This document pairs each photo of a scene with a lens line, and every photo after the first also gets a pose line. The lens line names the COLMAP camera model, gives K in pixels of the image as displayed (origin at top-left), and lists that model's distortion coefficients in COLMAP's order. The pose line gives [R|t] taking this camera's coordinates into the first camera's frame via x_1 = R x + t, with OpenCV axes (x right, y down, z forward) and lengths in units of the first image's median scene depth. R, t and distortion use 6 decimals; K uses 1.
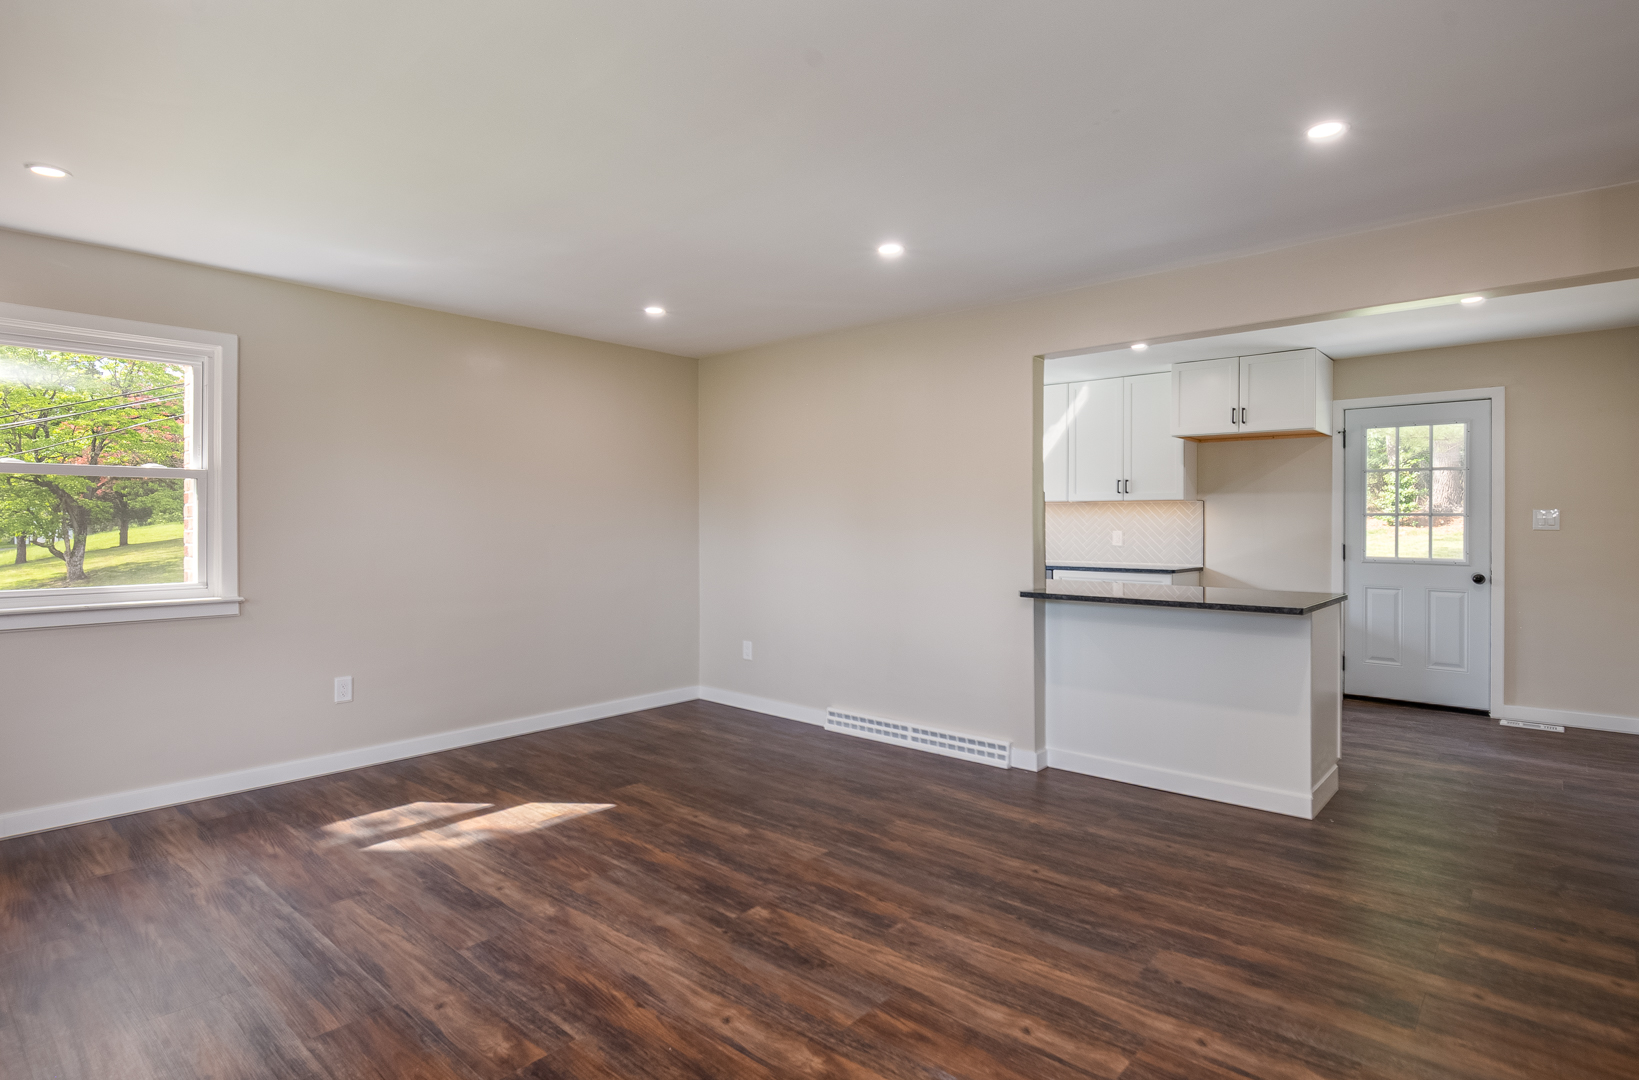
lens RADIAL K [[865.0, 0, 816.2], [0, 865.0, 521.3], [0, 0, 1]] dist [-0.009607, -0.001058]
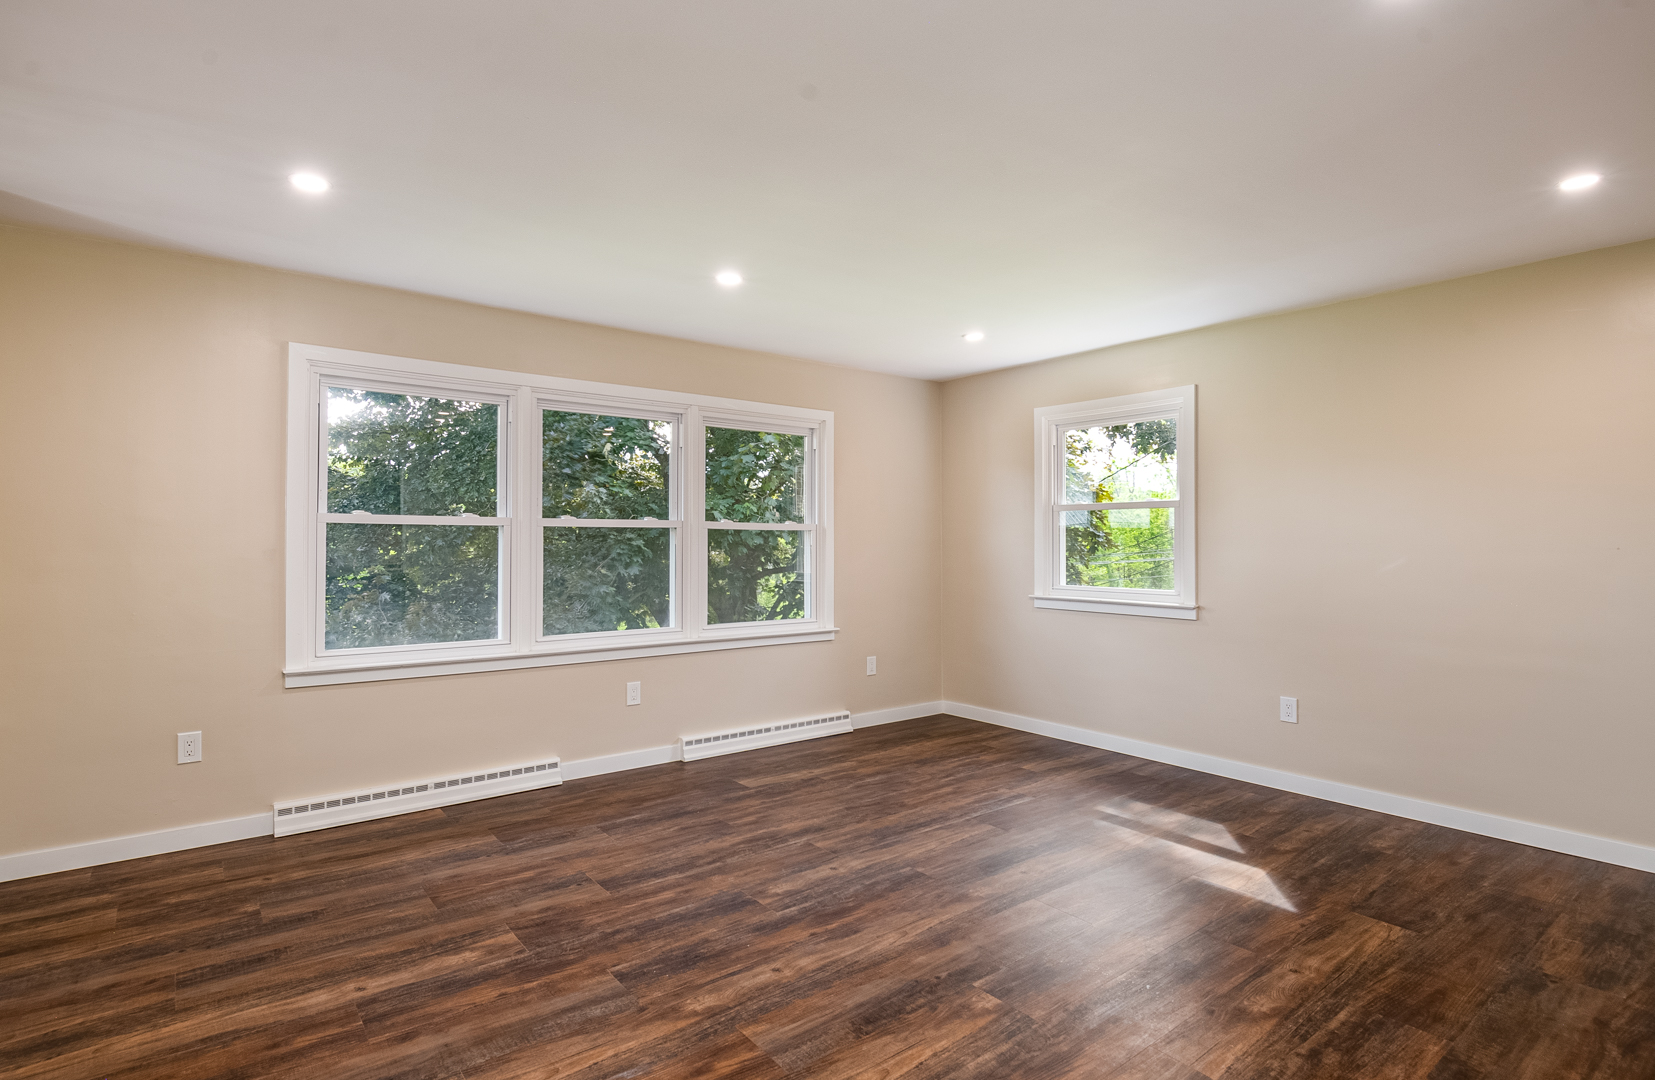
lens RADIAL K [[817.3, 0, 816.6], [0, 817.3, 532.5], [0, 0, 1]] dist [-0.005487, -0.001534]
pose [[-0.190992, -0.007443, -0.981563, 0.804574], [-0.003009, 0.999971, -0.006997, -0.007450], [0.981587, 0.001617, -0.191009, 1.037861]]
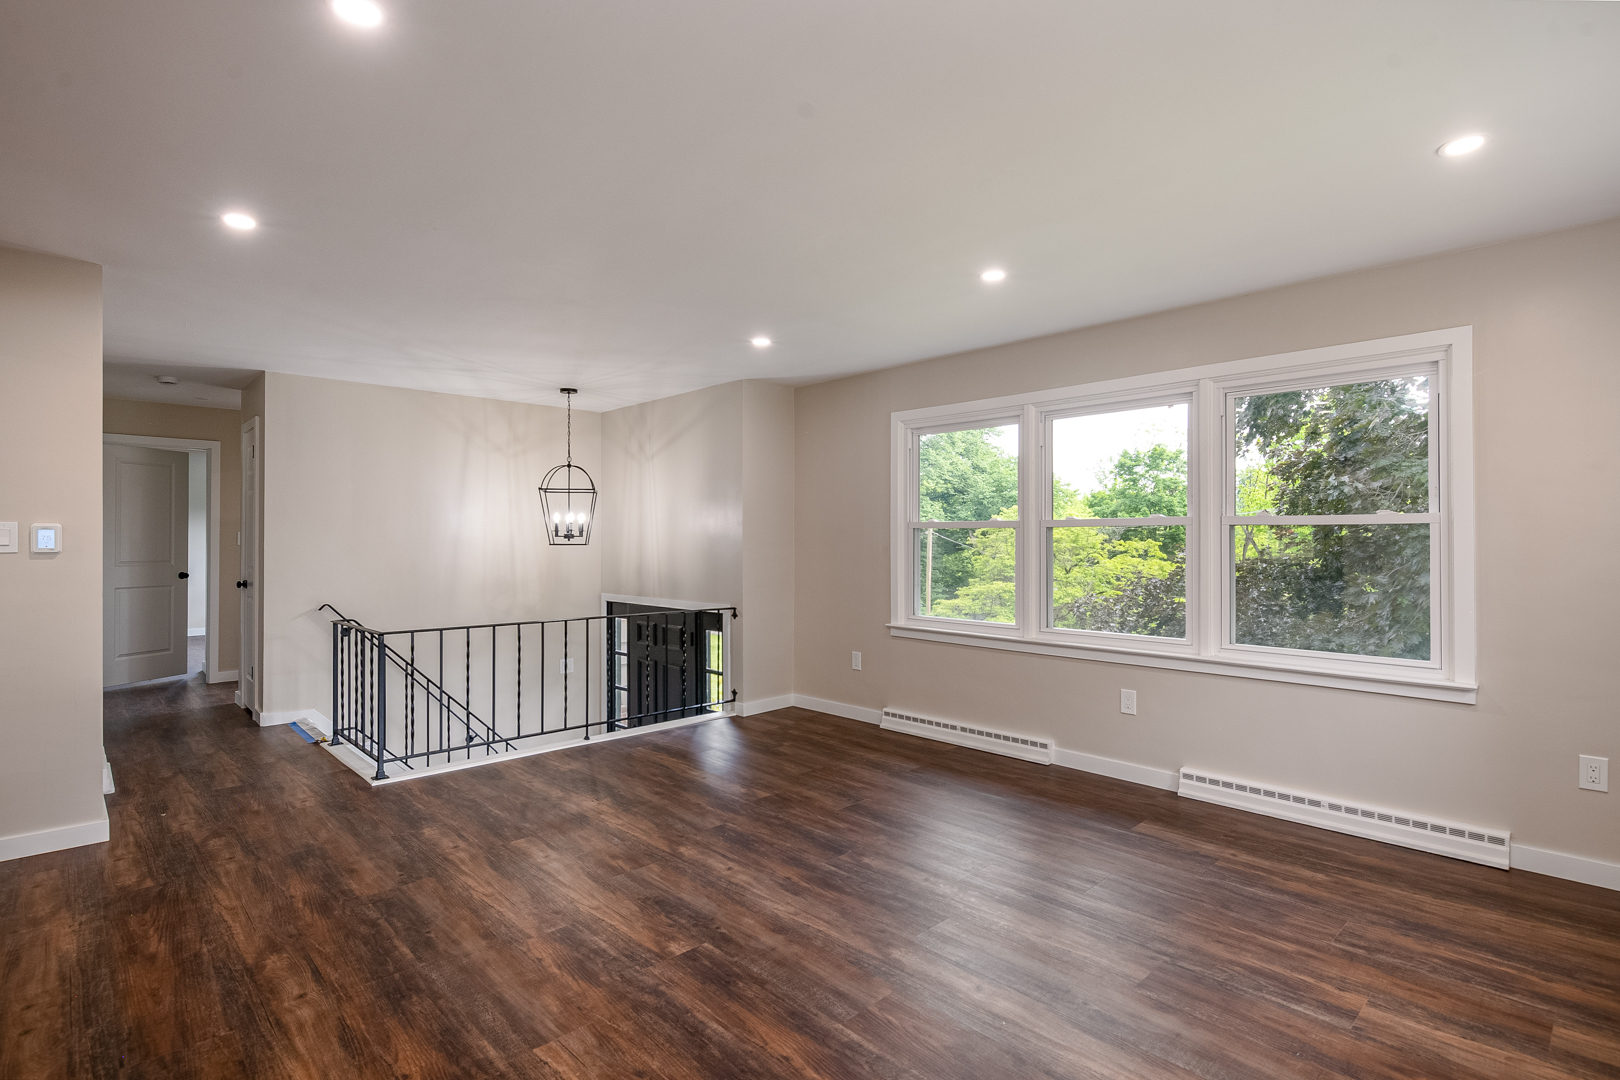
lens RADIAL K [[797.4, 0, 801.3], [0, 797.4, 534.6], [0, 0, 1]] dist [0.000734, -0.007371]
pose [[-0.994818, 0.000435, 0.101673, -0.305582], [-0.000572, 0.999951, -0.009867, 0.003687], [-0.101673, -0.009874, -0.994769, 1.960850]]
